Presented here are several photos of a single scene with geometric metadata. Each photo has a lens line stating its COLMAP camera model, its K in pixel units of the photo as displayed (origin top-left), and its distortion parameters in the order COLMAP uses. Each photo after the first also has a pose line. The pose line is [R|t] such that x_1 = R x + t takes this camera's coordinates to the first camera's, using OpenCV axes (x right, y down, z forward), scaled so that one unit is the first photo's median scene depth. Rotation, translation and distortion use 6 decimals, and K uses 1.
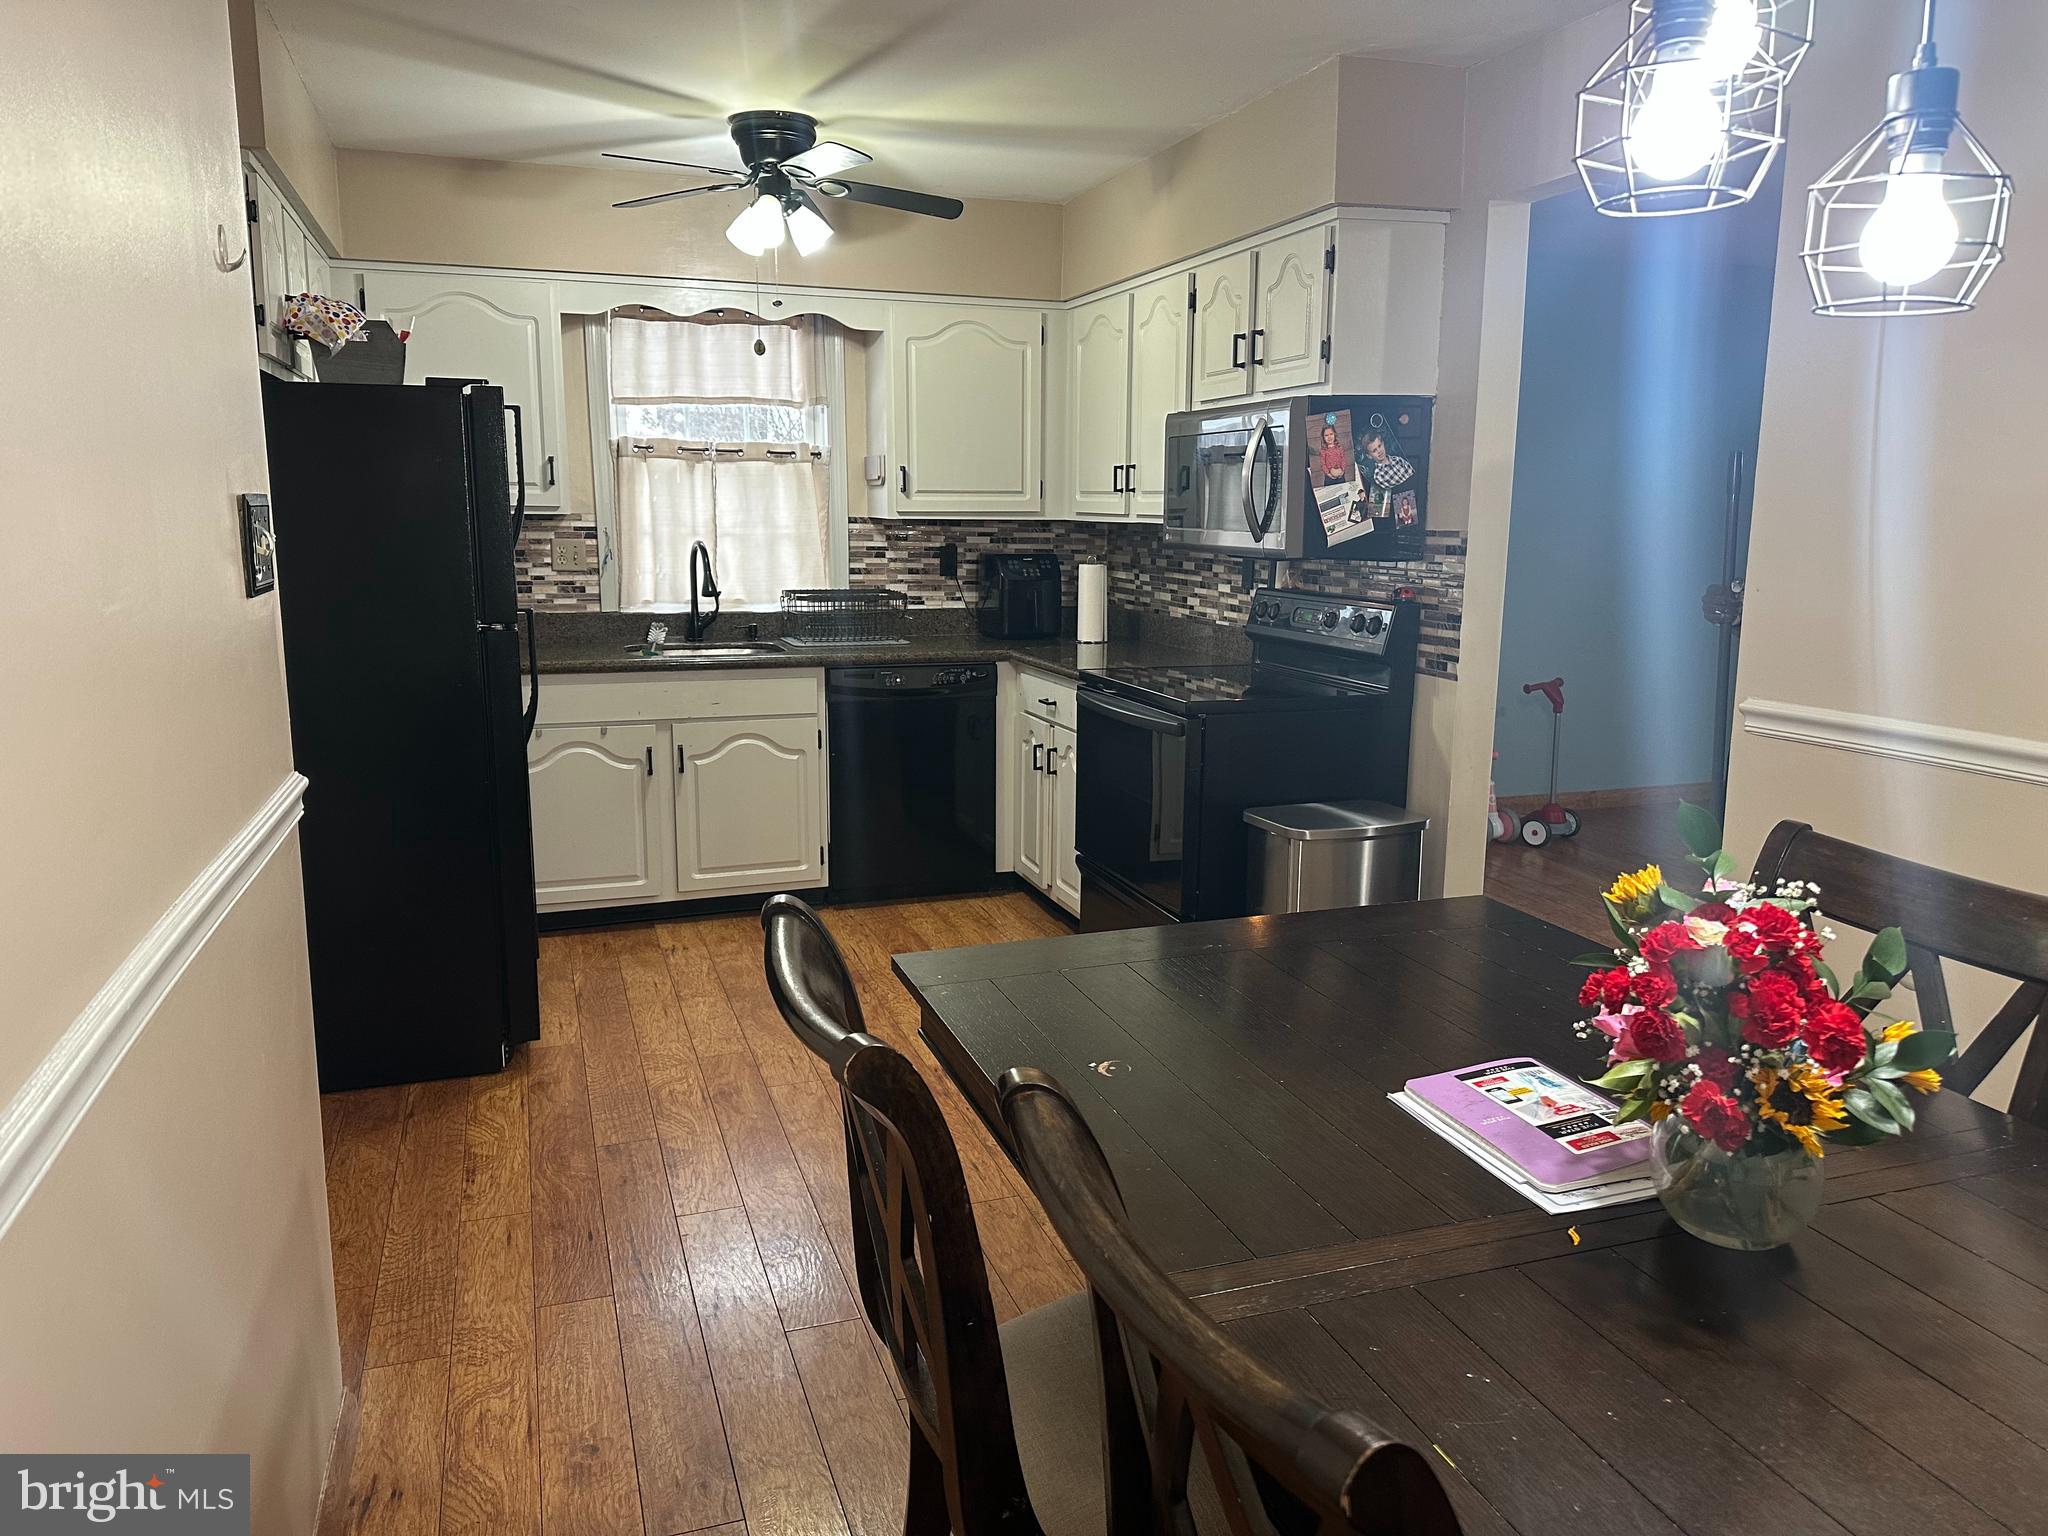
lens RADIAL K [[1449.6, 0, 1015.4], [0, 1449.6, 753.0], [0, 0, 1]] dist [0.135925, -0.202799]
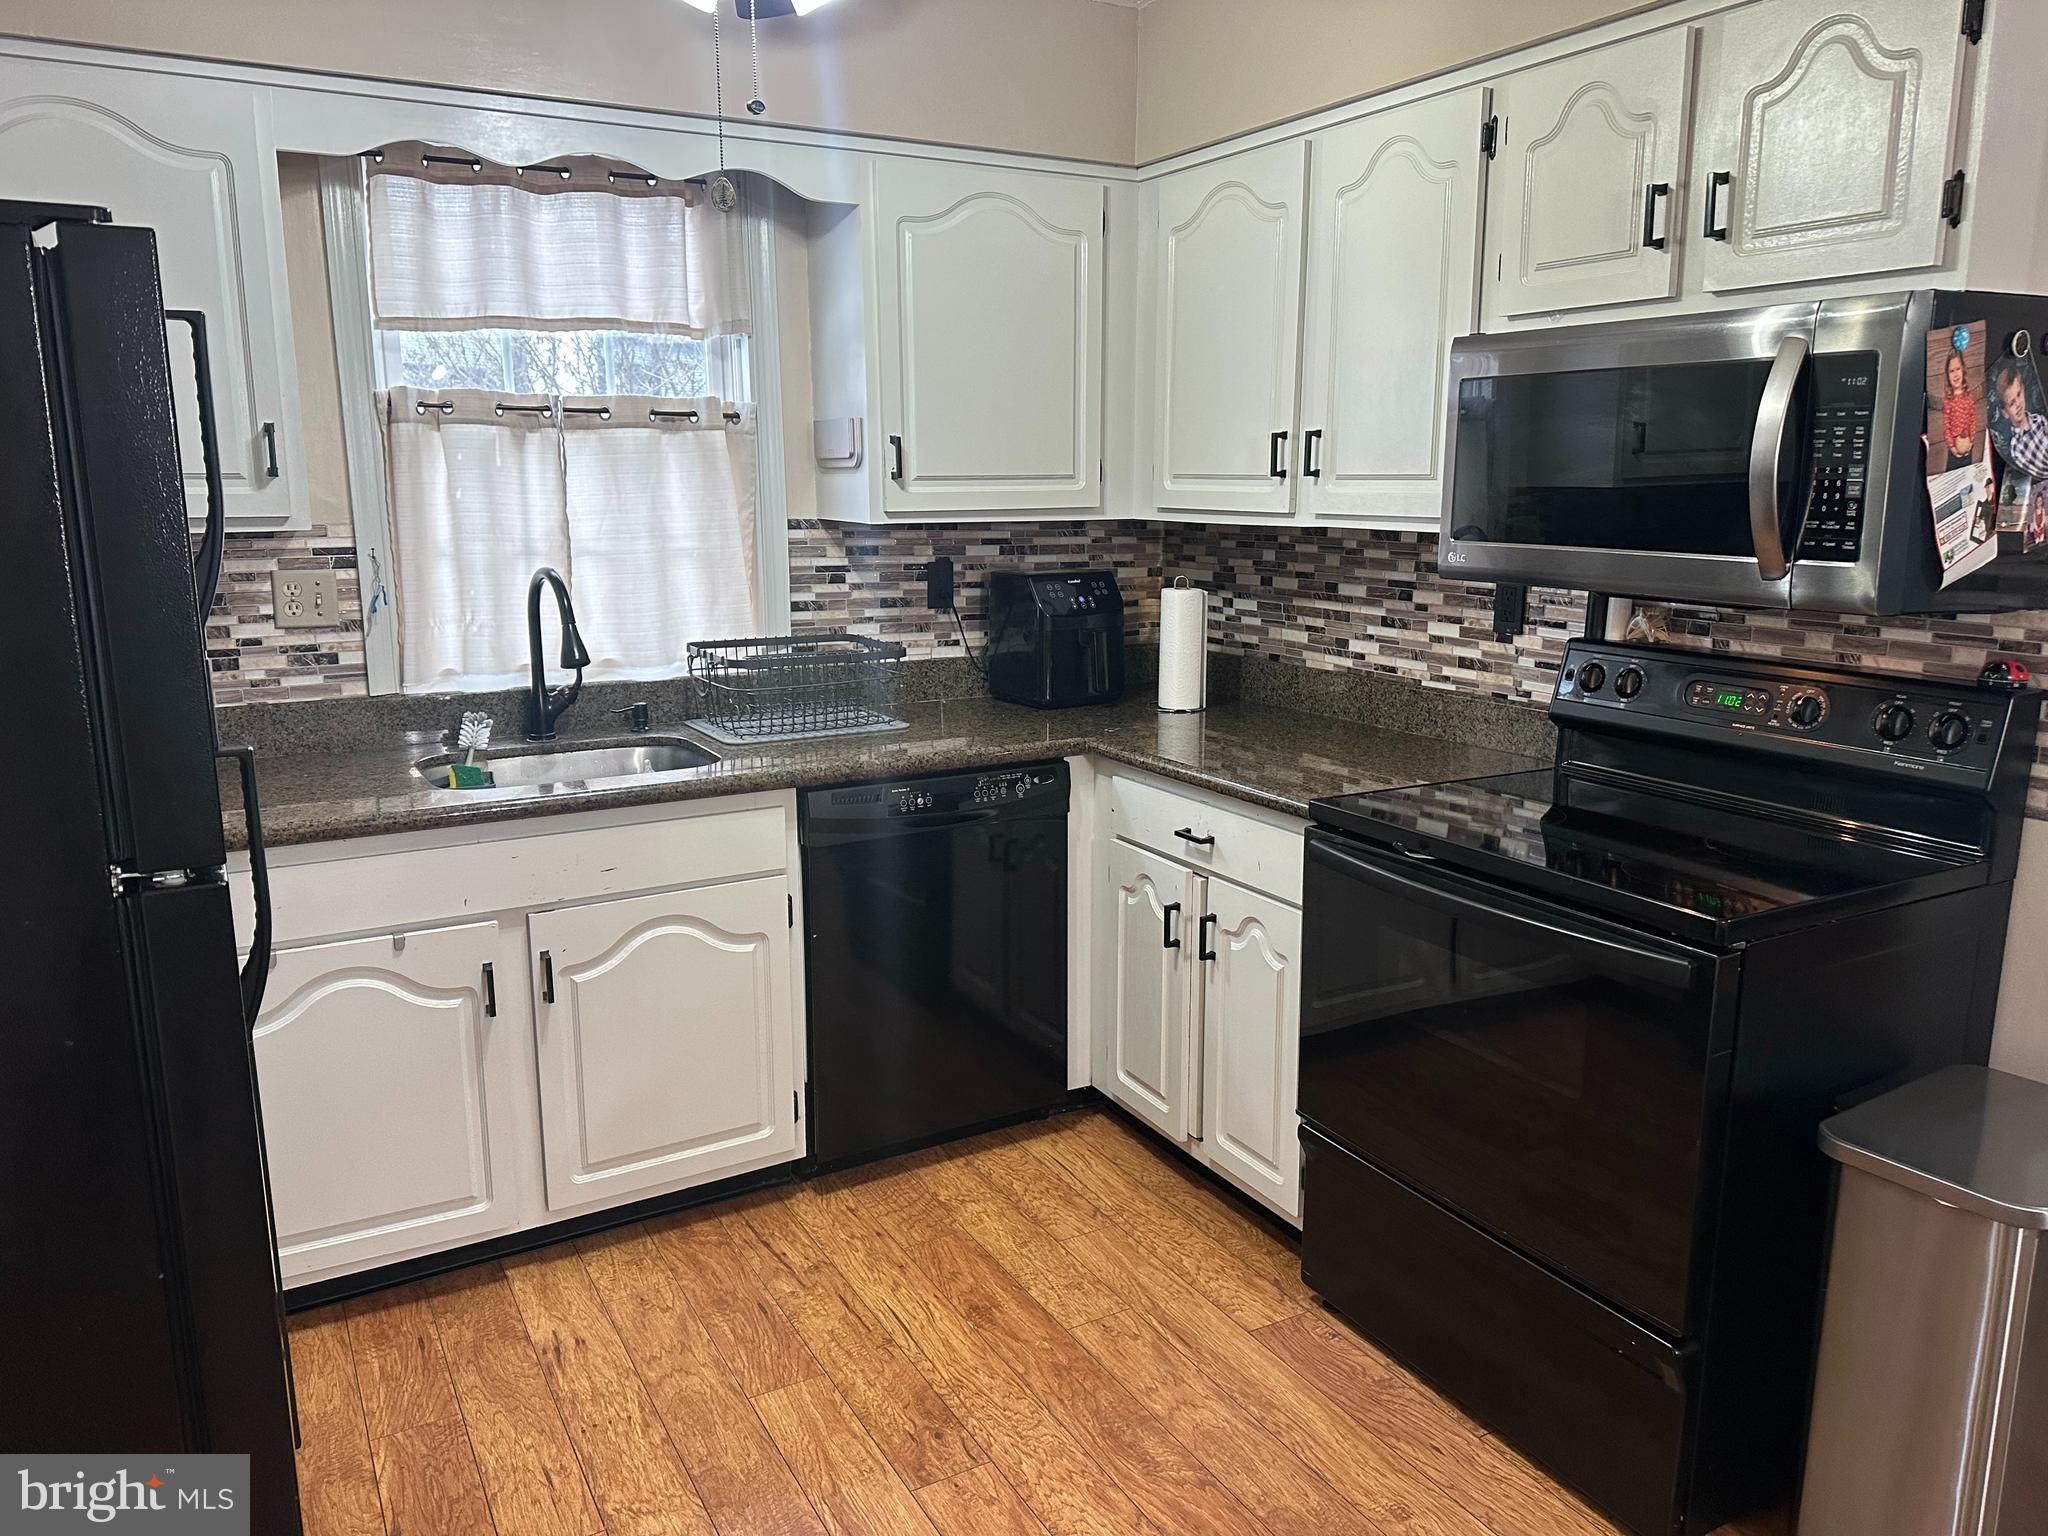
lens RADIAL K [[1449.6, 0, 1015.4], [0, 1449.6, 753.0], [0, 0, 1]] dist [0.135925, -0.202799]
pose [[0.984629, -0.042796, 0.169334, -0.135554], [0.038944, 0.998903, 0.026010, -0.080150], [-0.170261, -0.019016, 0.985216, 0.396915]]
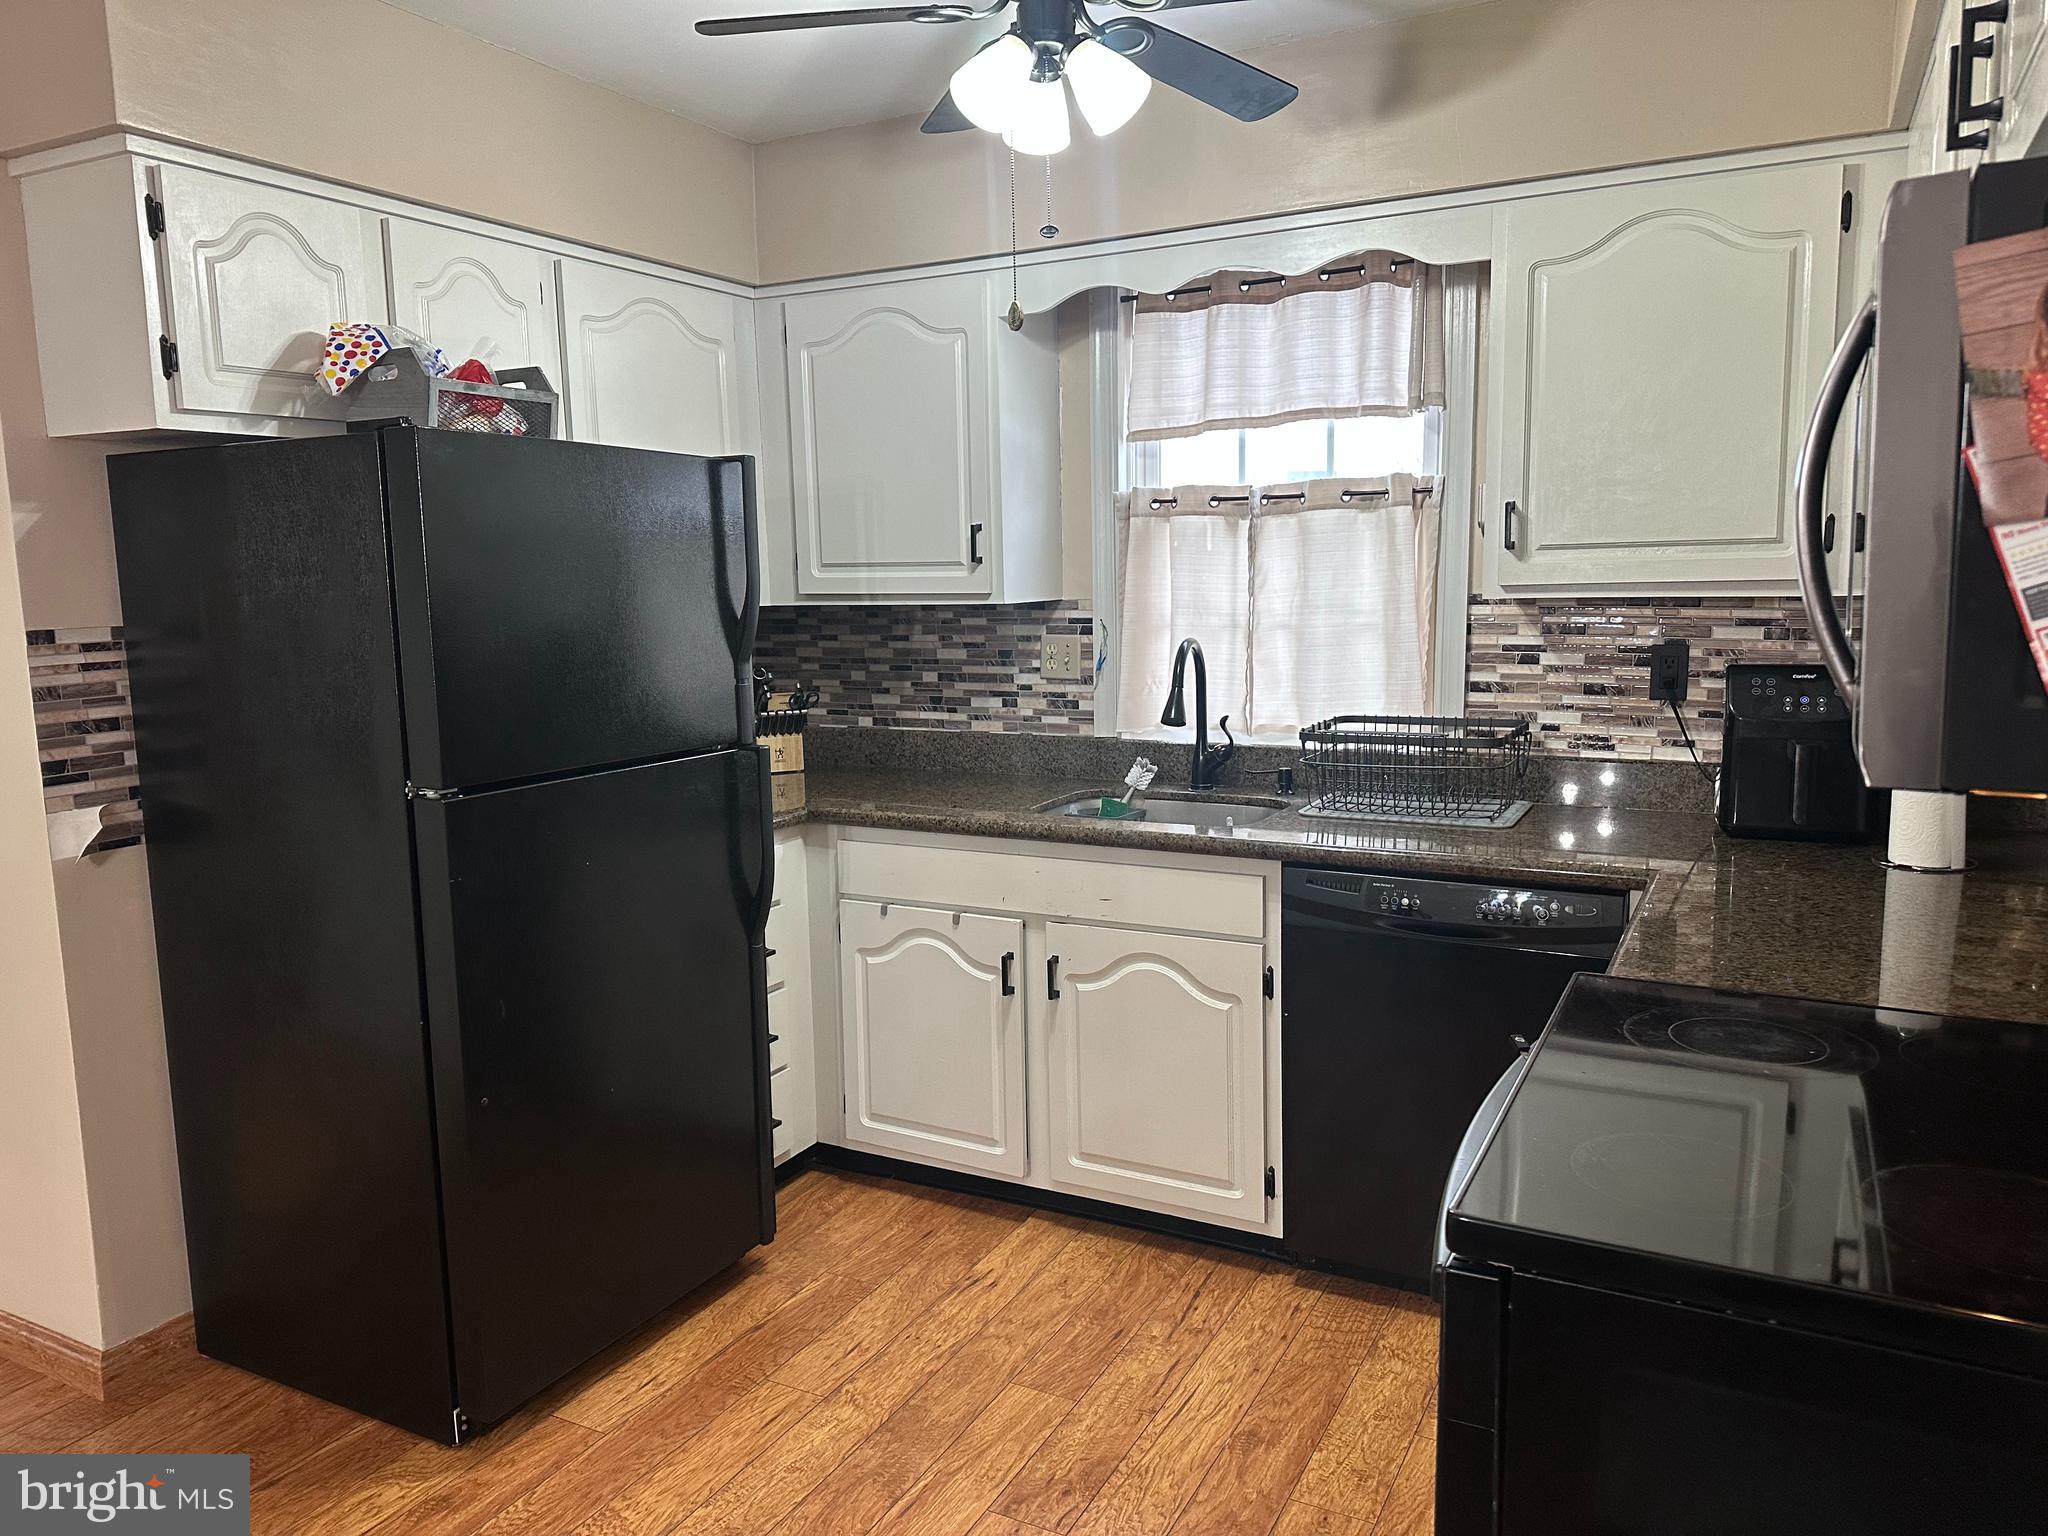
lens RADIAL K [[1449.6, 0, 1015.4], [0, 1449.6, 753.0], [0, 0, 1]] dist [0.135925, -0.202799]
pose [[0.675622, 0.071137, -0.733809, 0.207770], [-0.099182, 0.995056, 0.005146, -0.089014], [0.730547, 0.069304, 0.679337, 0.500616]]
